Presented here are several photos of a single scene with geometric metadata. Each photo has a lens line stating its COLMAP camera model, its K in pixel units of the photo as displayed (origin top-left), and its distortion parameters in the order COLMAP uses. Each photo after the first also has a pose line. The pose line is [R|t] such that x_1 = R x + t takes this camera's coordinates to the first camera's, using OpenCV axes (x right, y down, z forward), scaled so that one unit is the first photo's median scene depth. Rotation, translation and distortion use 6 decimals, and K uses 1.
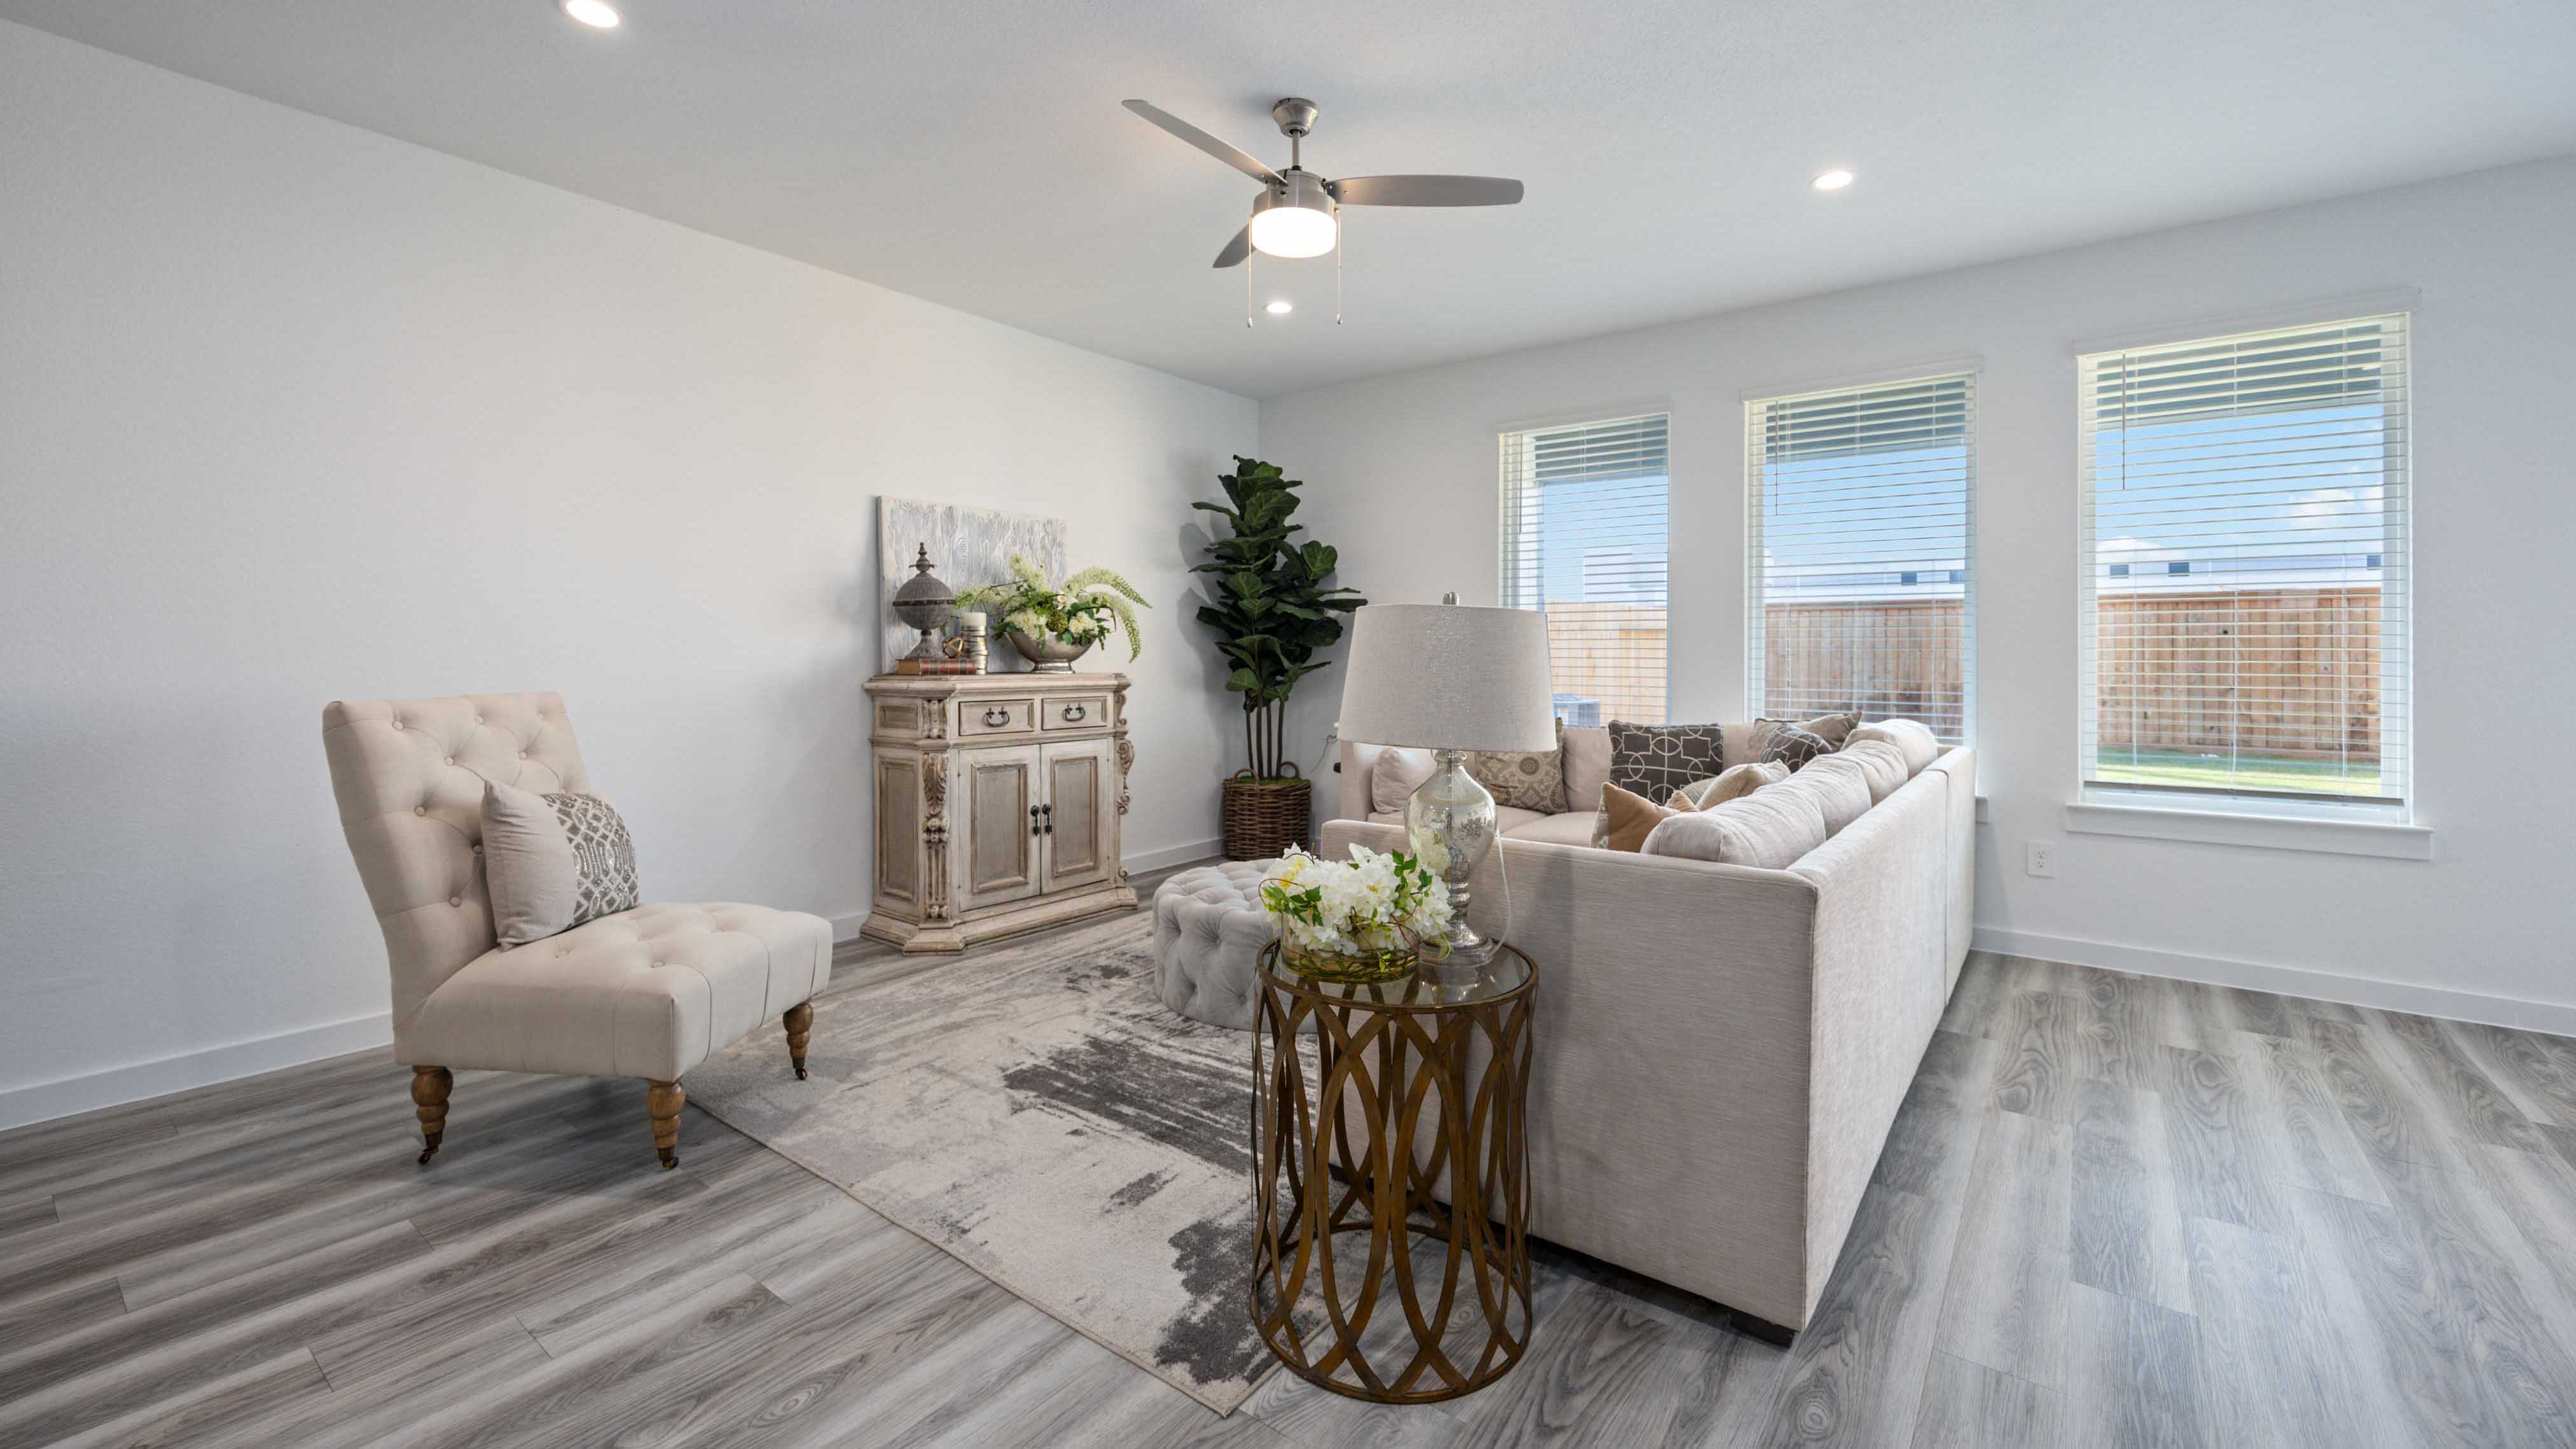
lens RADIAL K [[1040.4, 0, 1294.3], [0, 1040.4, 654.0], [0, 0, 1]] dist [-0.000177, -0.000090]
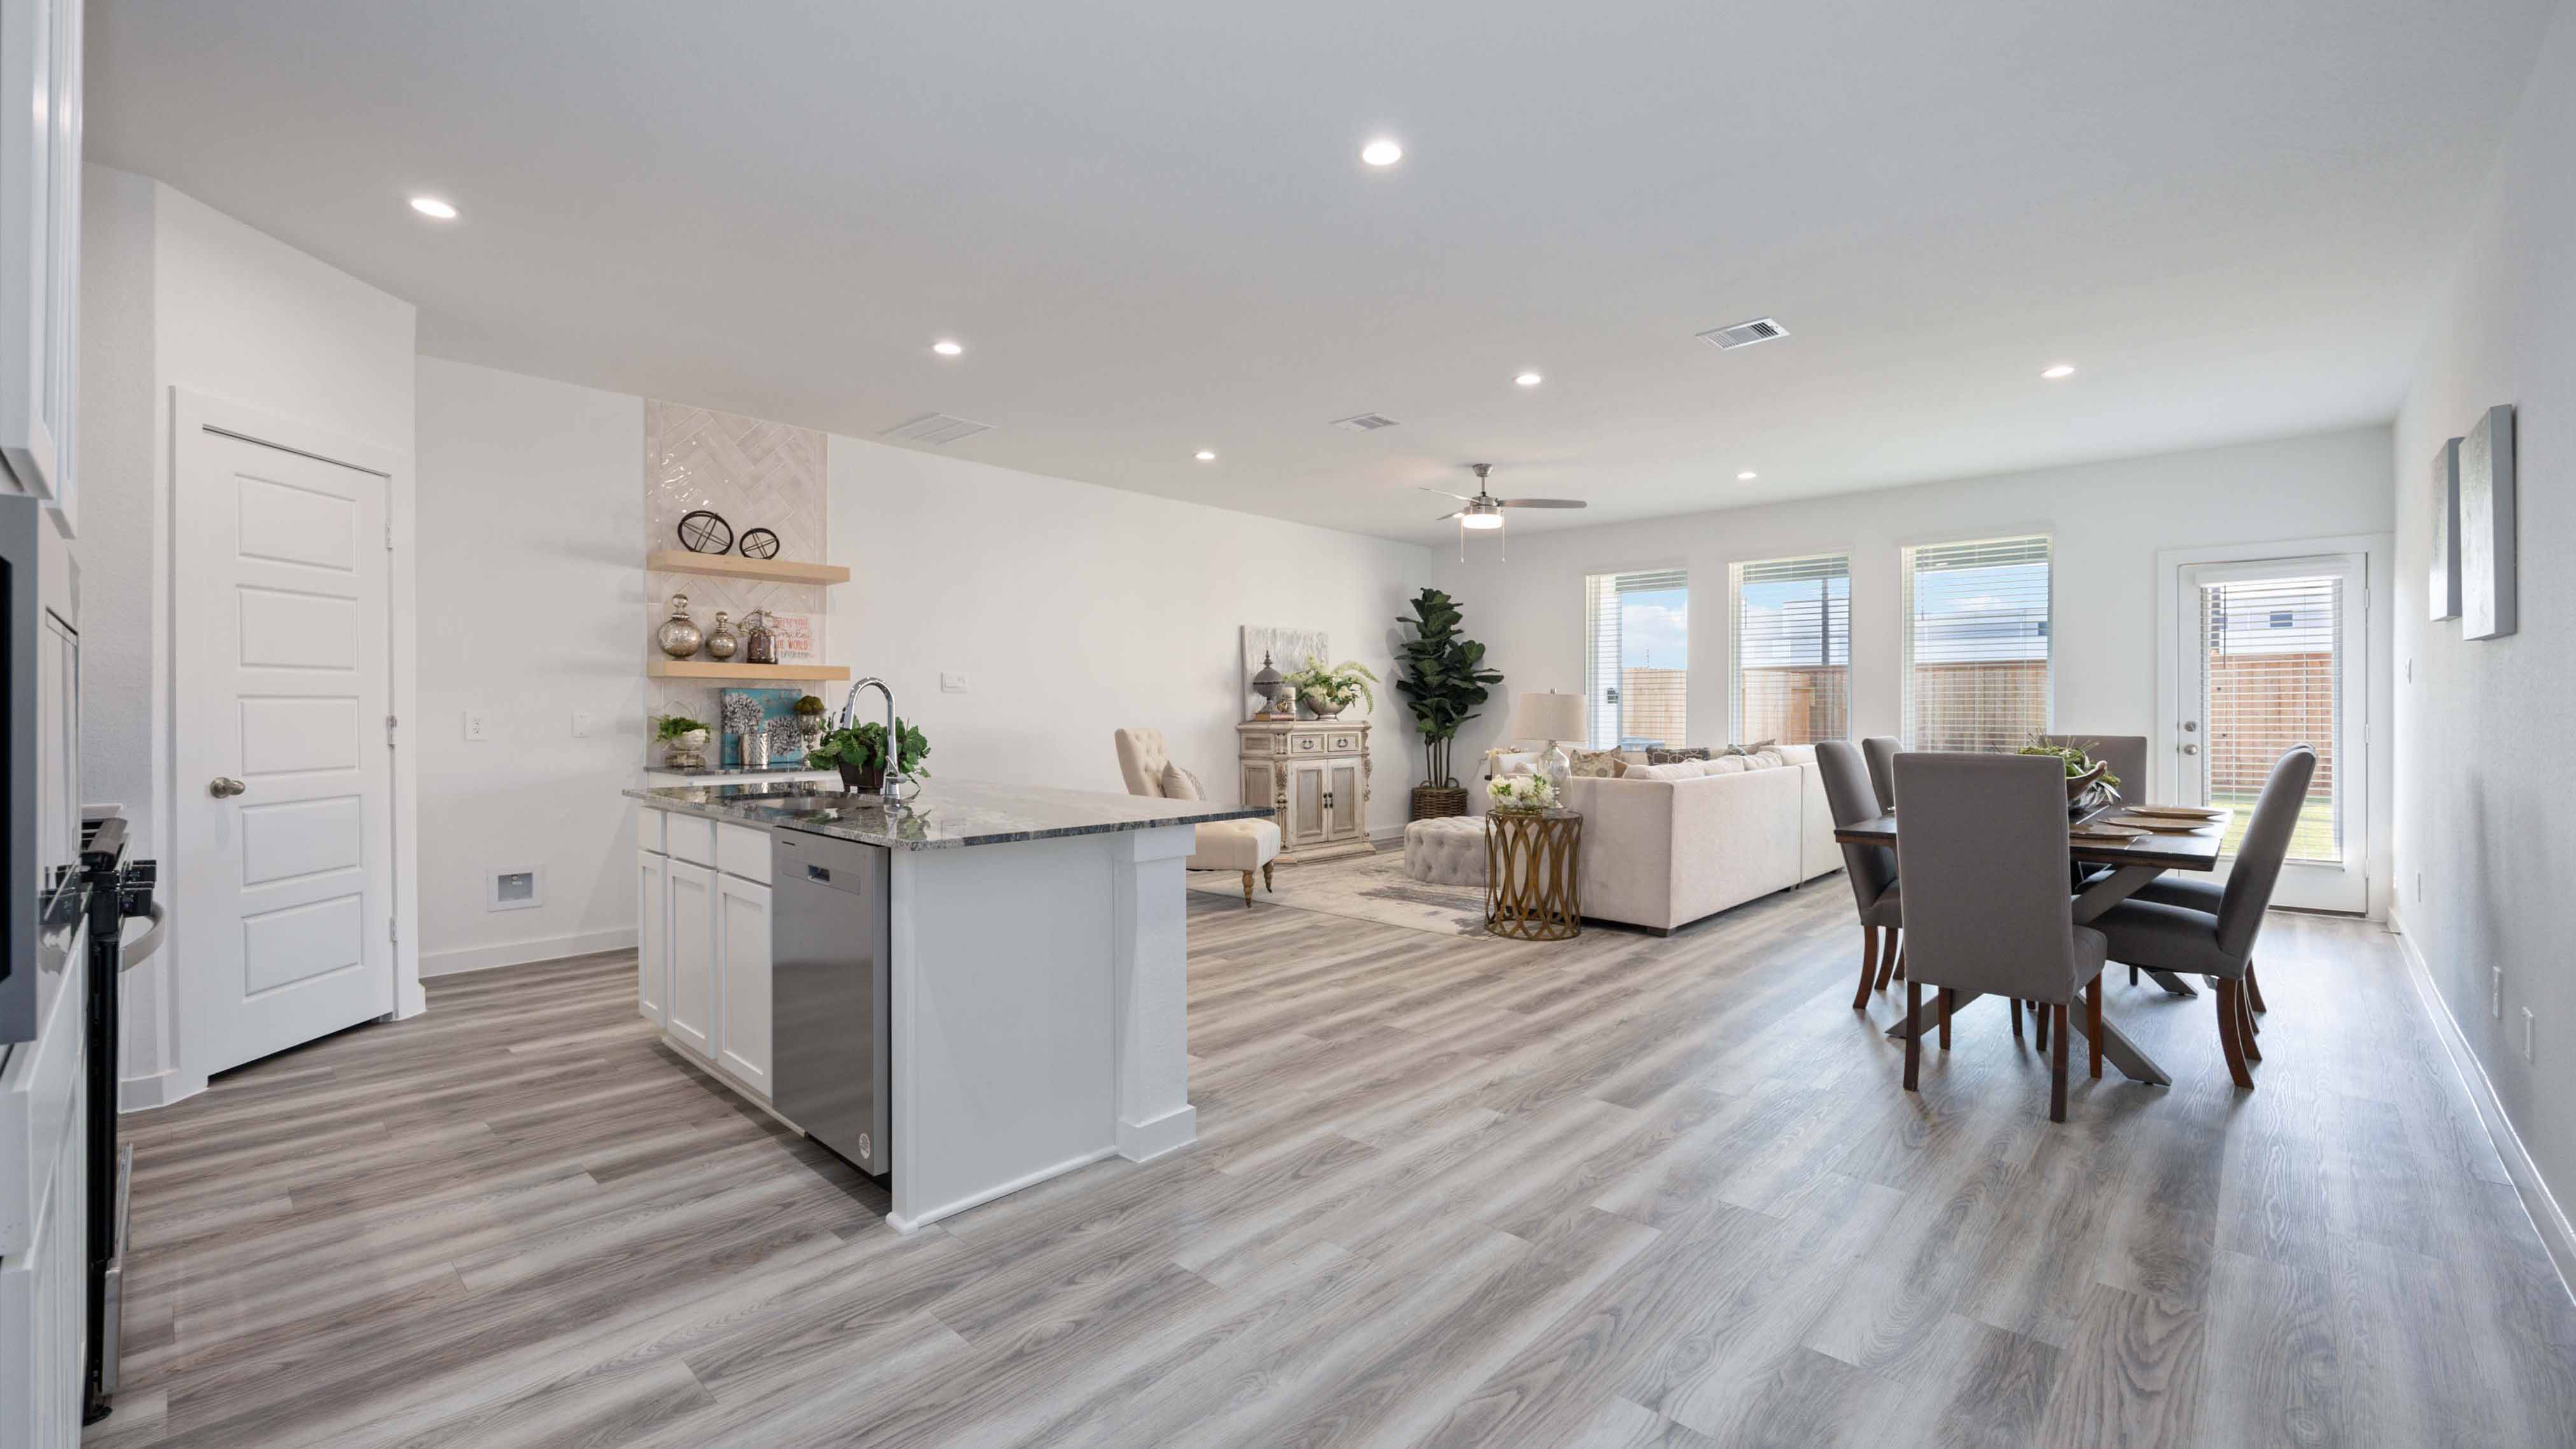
lens RADIAL K [[1062.4, 0, 1291.6], [0, 1062.4, 717.7], [0, 0, 1]] dist [-0.001386, -0.000152]
pose [[0.995124, -0.001931, -0.098614, -0.122036], [0.002743, 0.999963, 0.008100, -0.001564], [0.098595, -0.008331, 0.995093, -0.868973]]
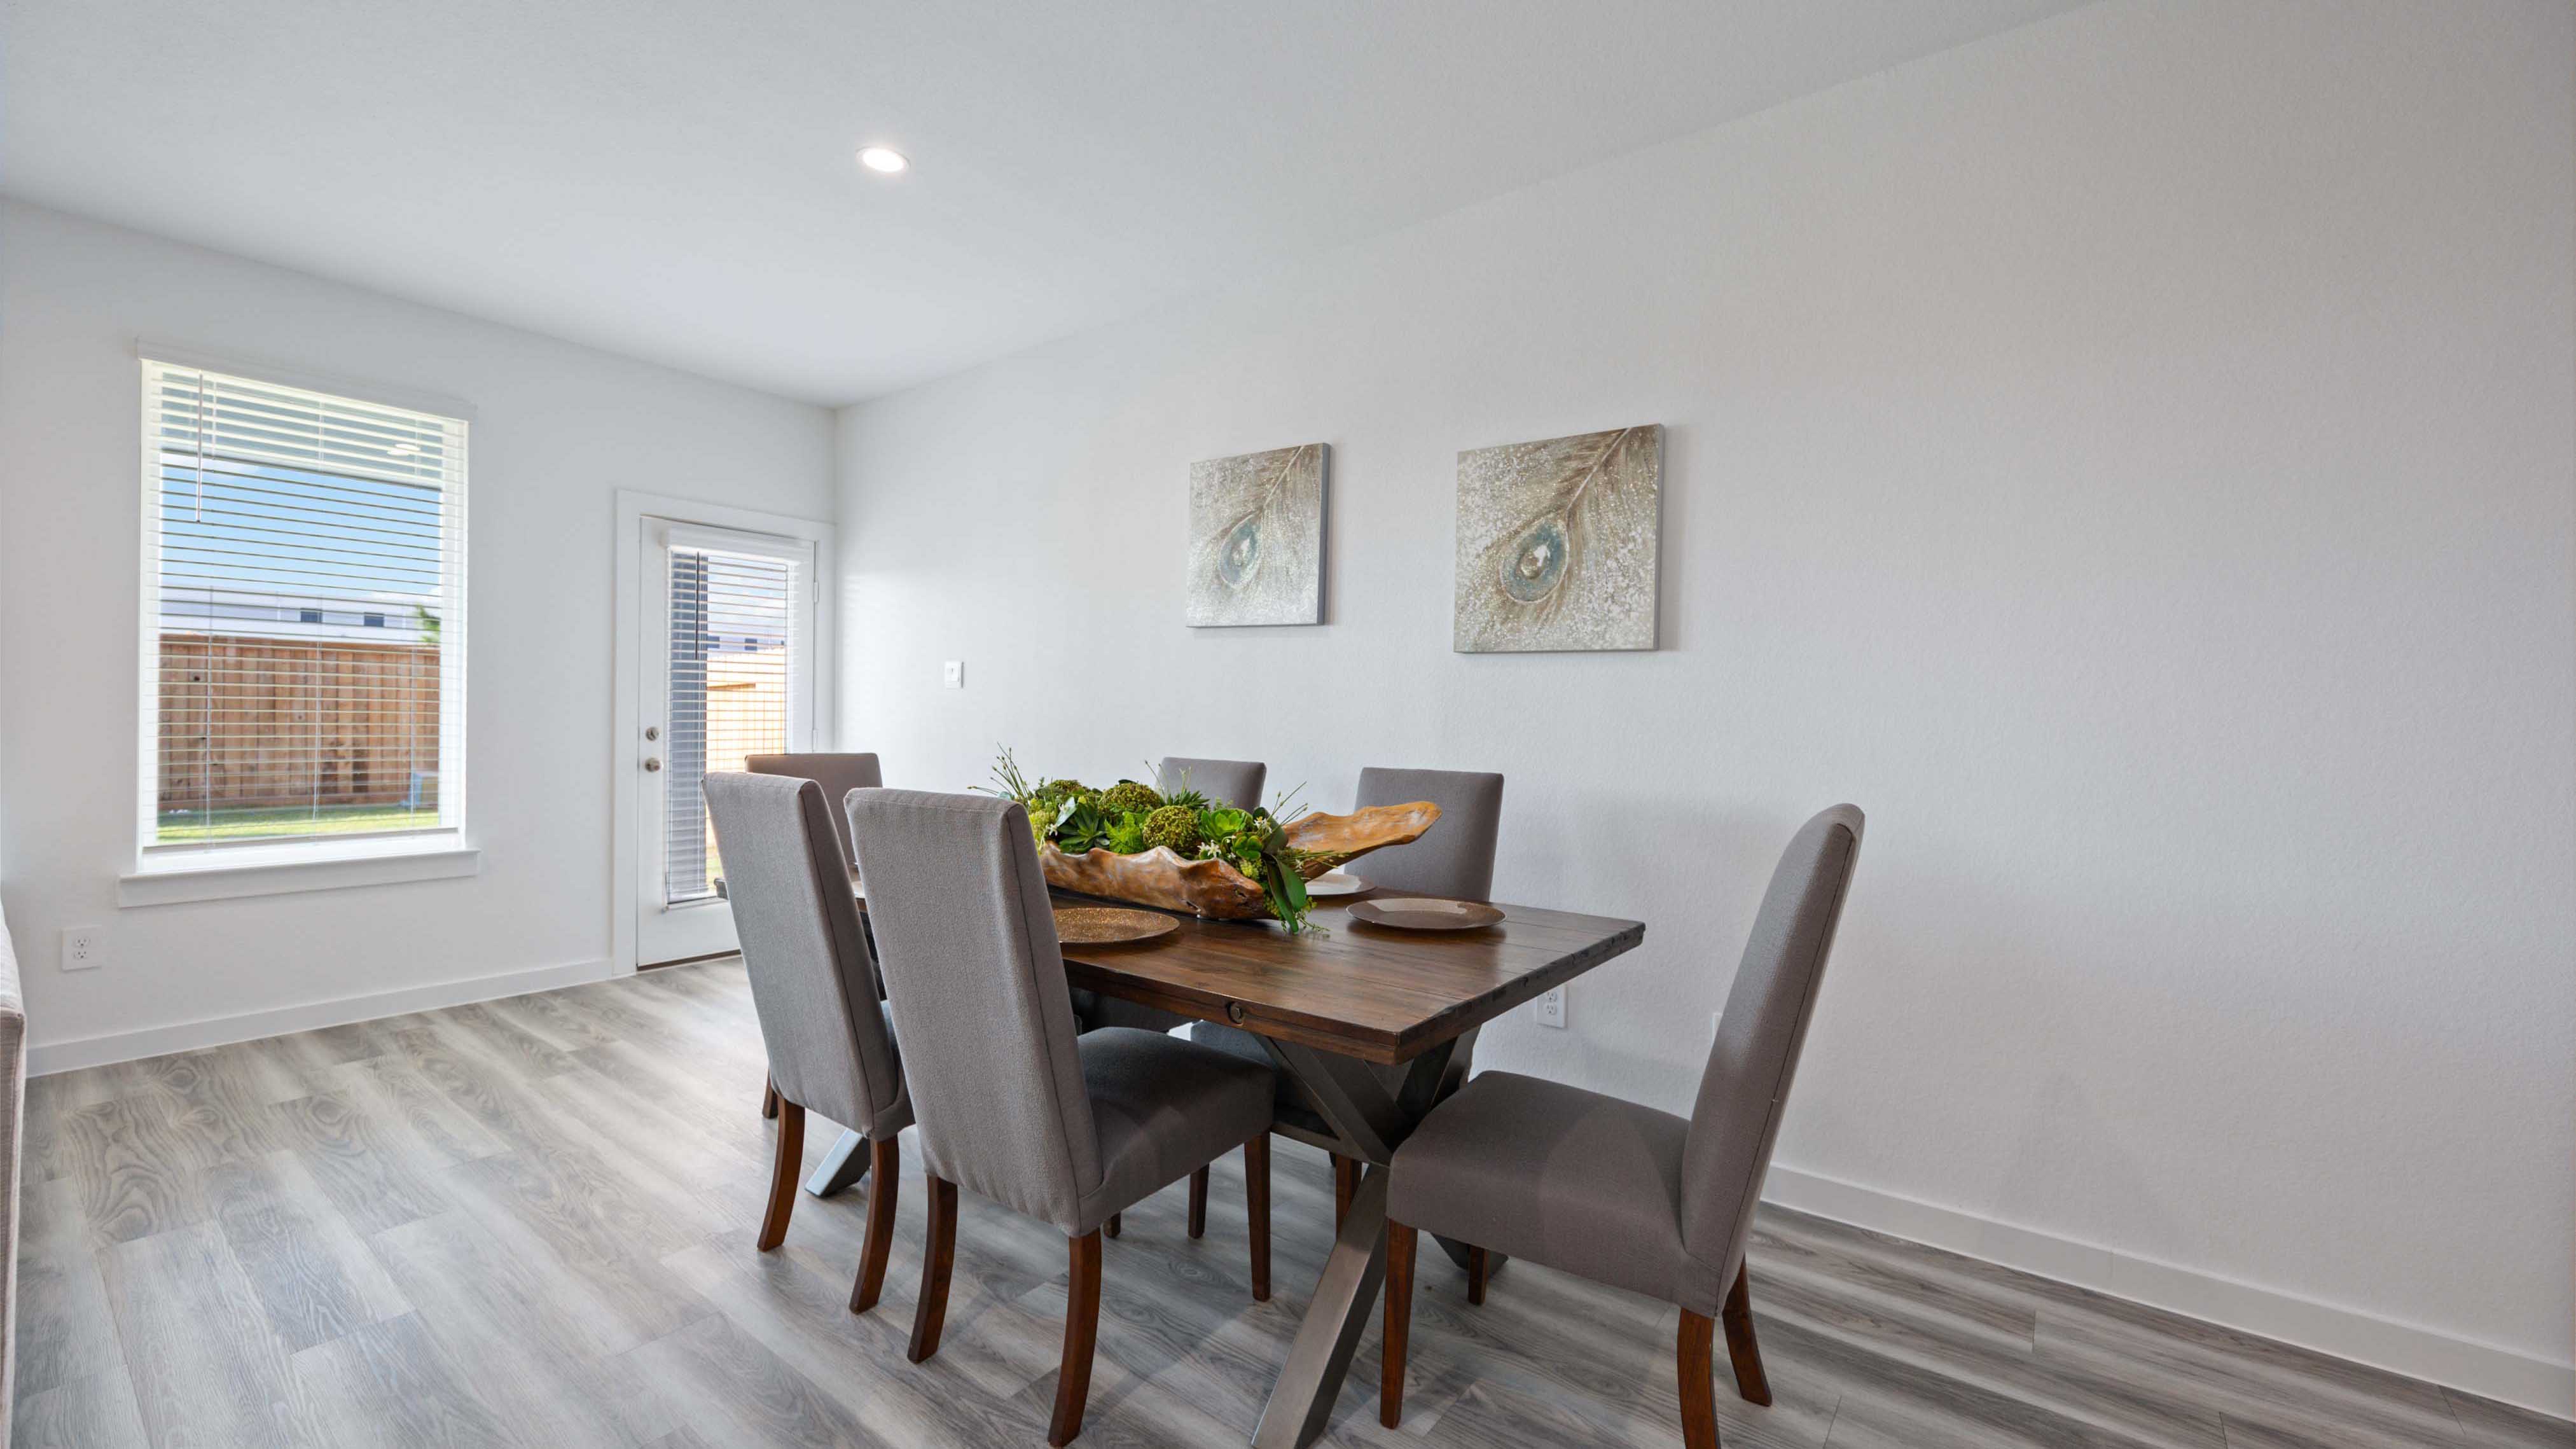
lens RADIAL K [[1022.8, 0, 1284.4], [0, 1022.8, 715.9], [0, 0, 1]] dist [-0.003190, -0.000071]
pose [[0.005733, 0.001283, 0.999983, -0.089500], [-0.014602, 0.999893, -0.001199, -0.001250], [-0.999877, -0.014595, 0.005751, 0.037459]]
